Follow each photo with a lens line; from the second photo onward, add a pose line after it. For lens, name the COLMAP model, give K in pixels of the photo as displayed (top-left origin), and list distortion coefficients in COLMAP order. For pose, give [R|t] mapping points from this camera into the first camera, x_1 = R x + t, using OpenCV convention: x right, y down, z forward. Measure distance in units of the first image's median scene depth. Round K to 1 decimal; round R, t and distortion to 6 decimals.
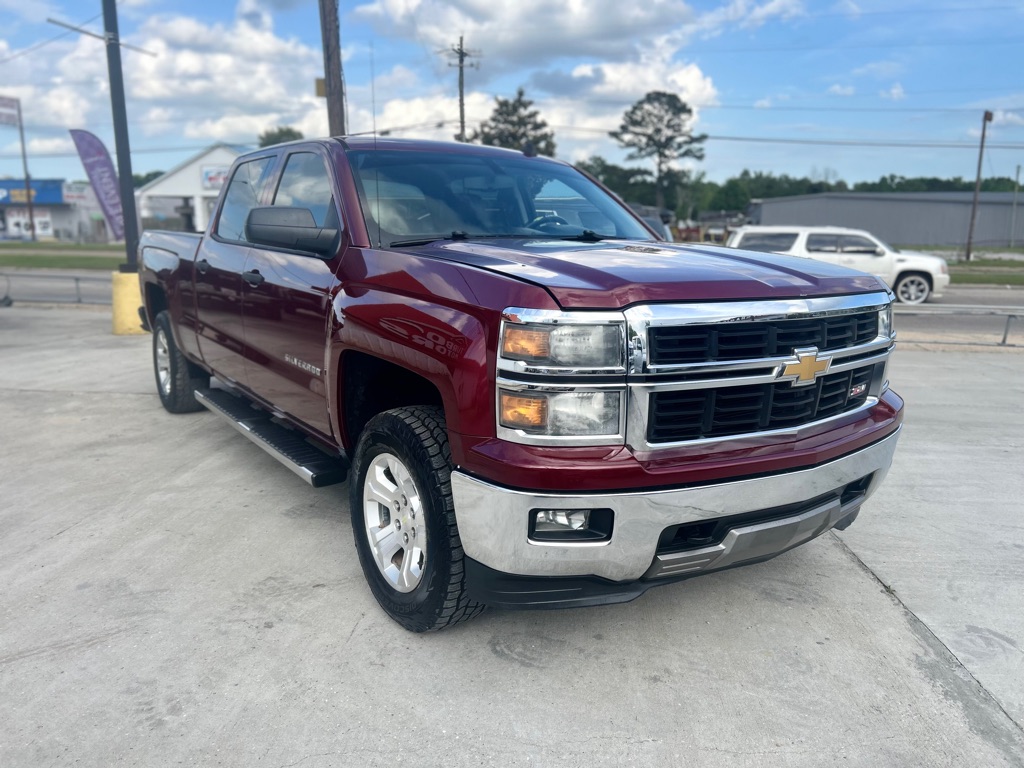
lens RADIAL K [[756.6, 0, 512.0], [0, 756.6, 384.0], [0, 0, 1]] dist [0.071720, -0.086847]
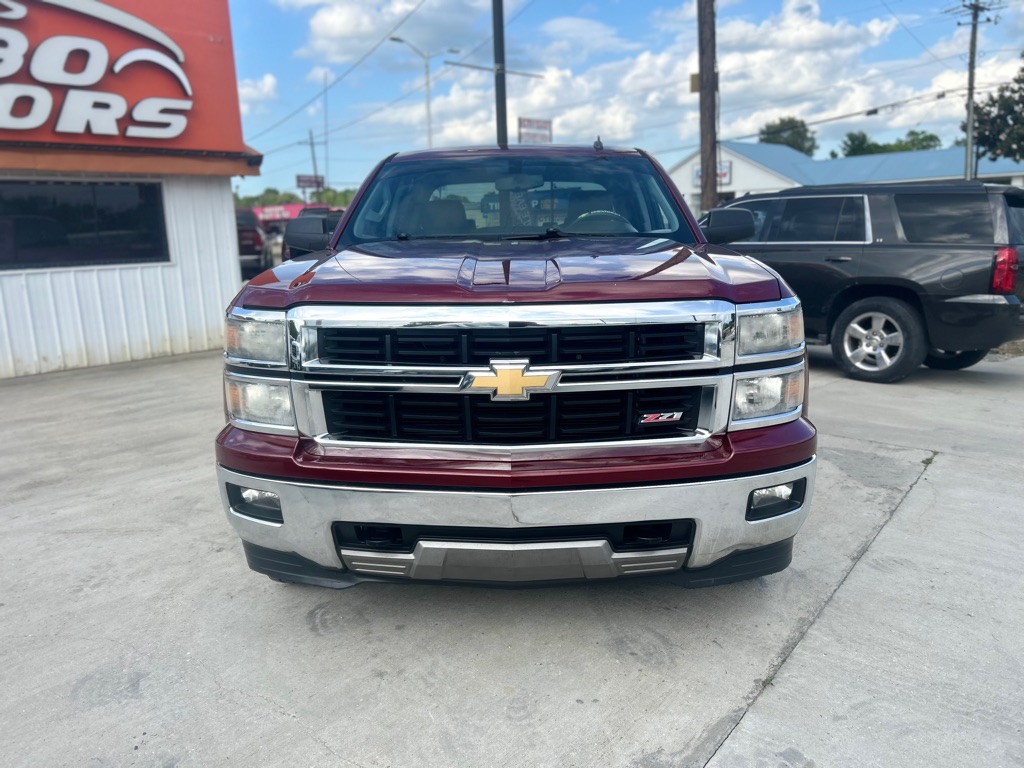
lens RADIAL K [[756.6, 0, 512.0], [0, 756.6, 384.0], [0, 0, 1]] dist [0.071720, -0.086847]
pose [[0.814728, 0.086430, -0.573366, 0.808401], [-0.081598, 0.996078, 0.034204, -0.044236], [0.574074, 0.018918, 0.818585, 0.238648]]
